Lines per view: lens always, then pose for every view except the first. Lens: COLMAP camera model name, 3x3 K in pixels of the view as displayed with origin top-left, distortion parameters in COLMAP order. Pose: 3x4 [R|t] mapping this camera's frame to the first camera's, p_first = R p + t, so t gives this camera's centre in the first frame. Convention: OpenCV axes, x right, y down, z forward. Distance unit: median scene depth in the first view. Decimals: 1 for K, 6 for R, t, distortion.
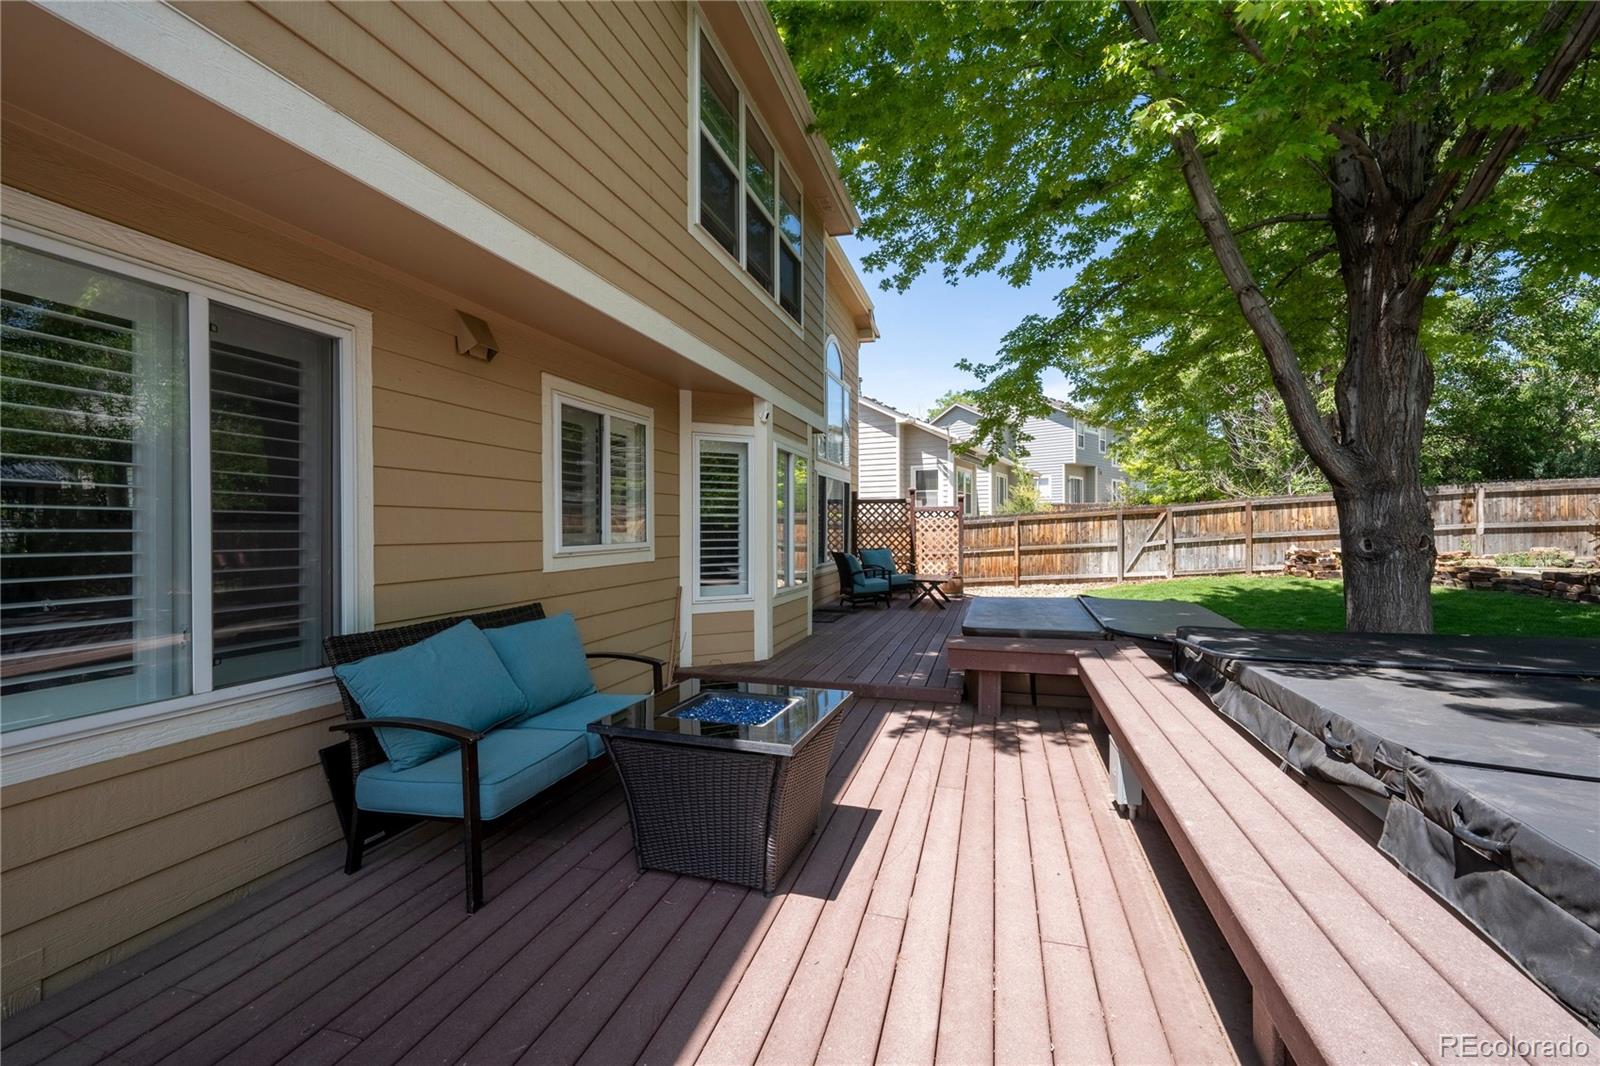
lens RADIAL K [[672.1, 0, 807.4], [0, 672.1, 529.4], [0, 0, 1]] dist [-0.000388, 0.000029]
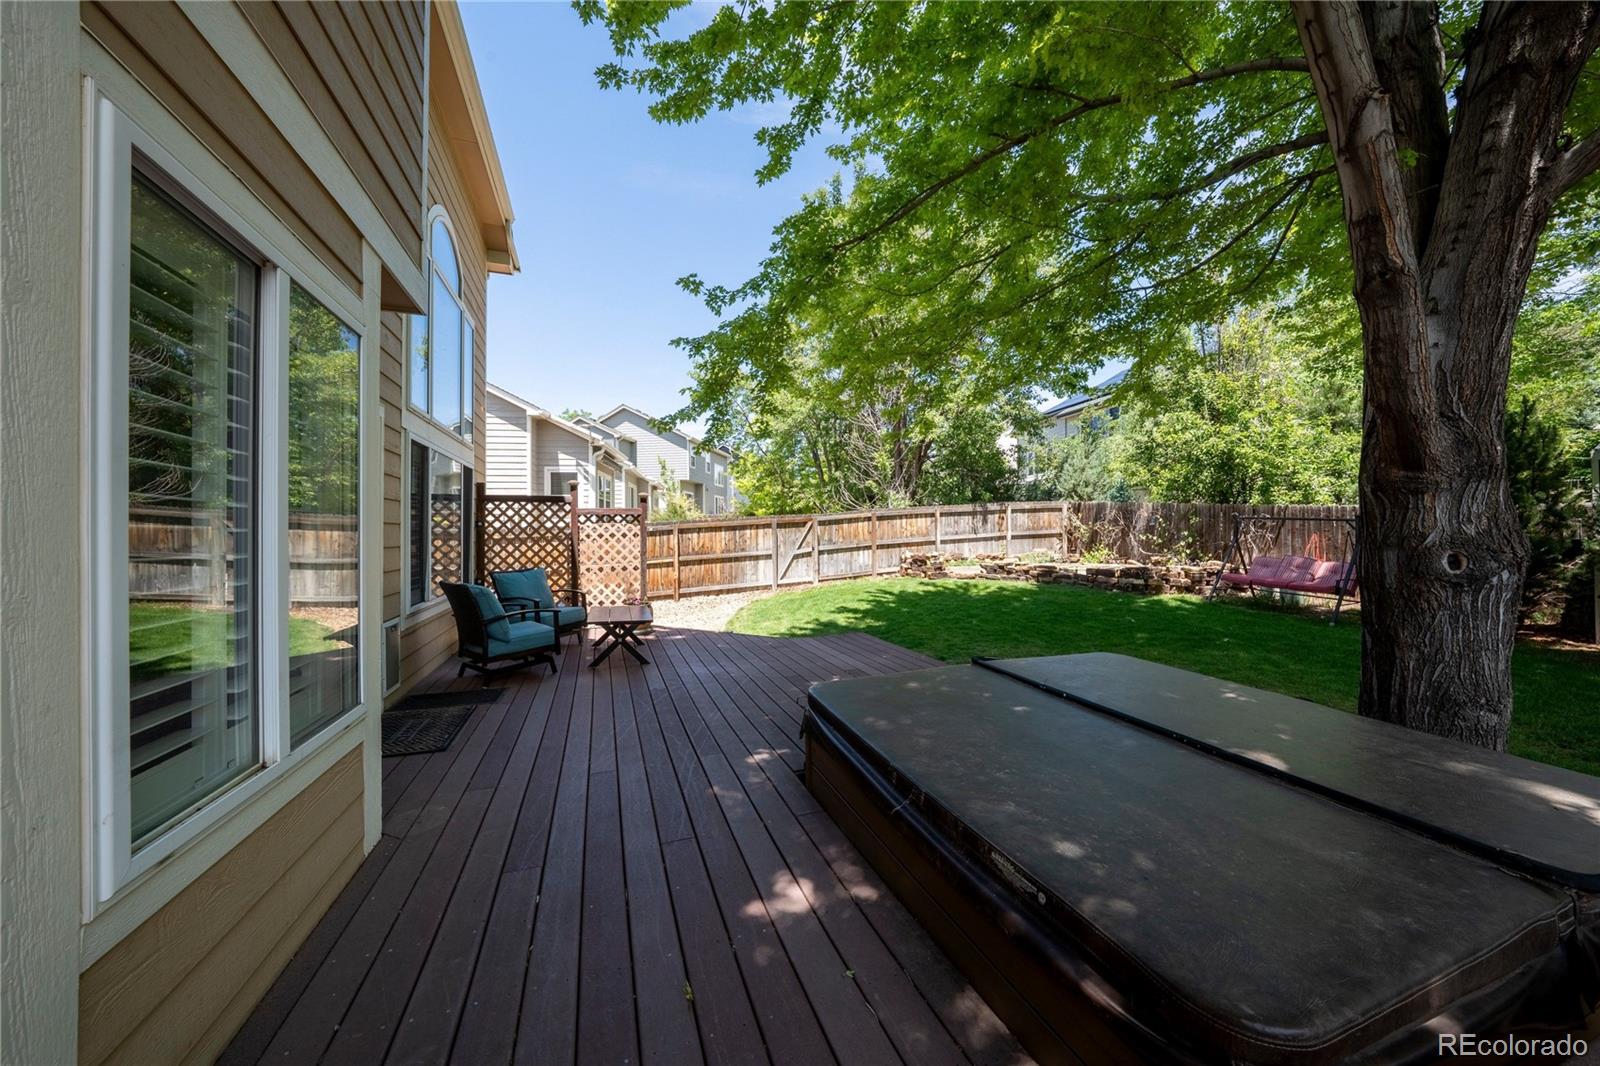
lens RADIAL K [[551.0, 0, 801.4], [0, 551.0, 528.5], [0, 0, 1]] dist [-0.009492, -0.000056]
pose [[0.811119, 0.003812, 0.584868, 0.008846], [0.005680, 0.999880, -0.014395, -0.001699], [-0.584853, 0.014998, 0.811001, 0.316329]]
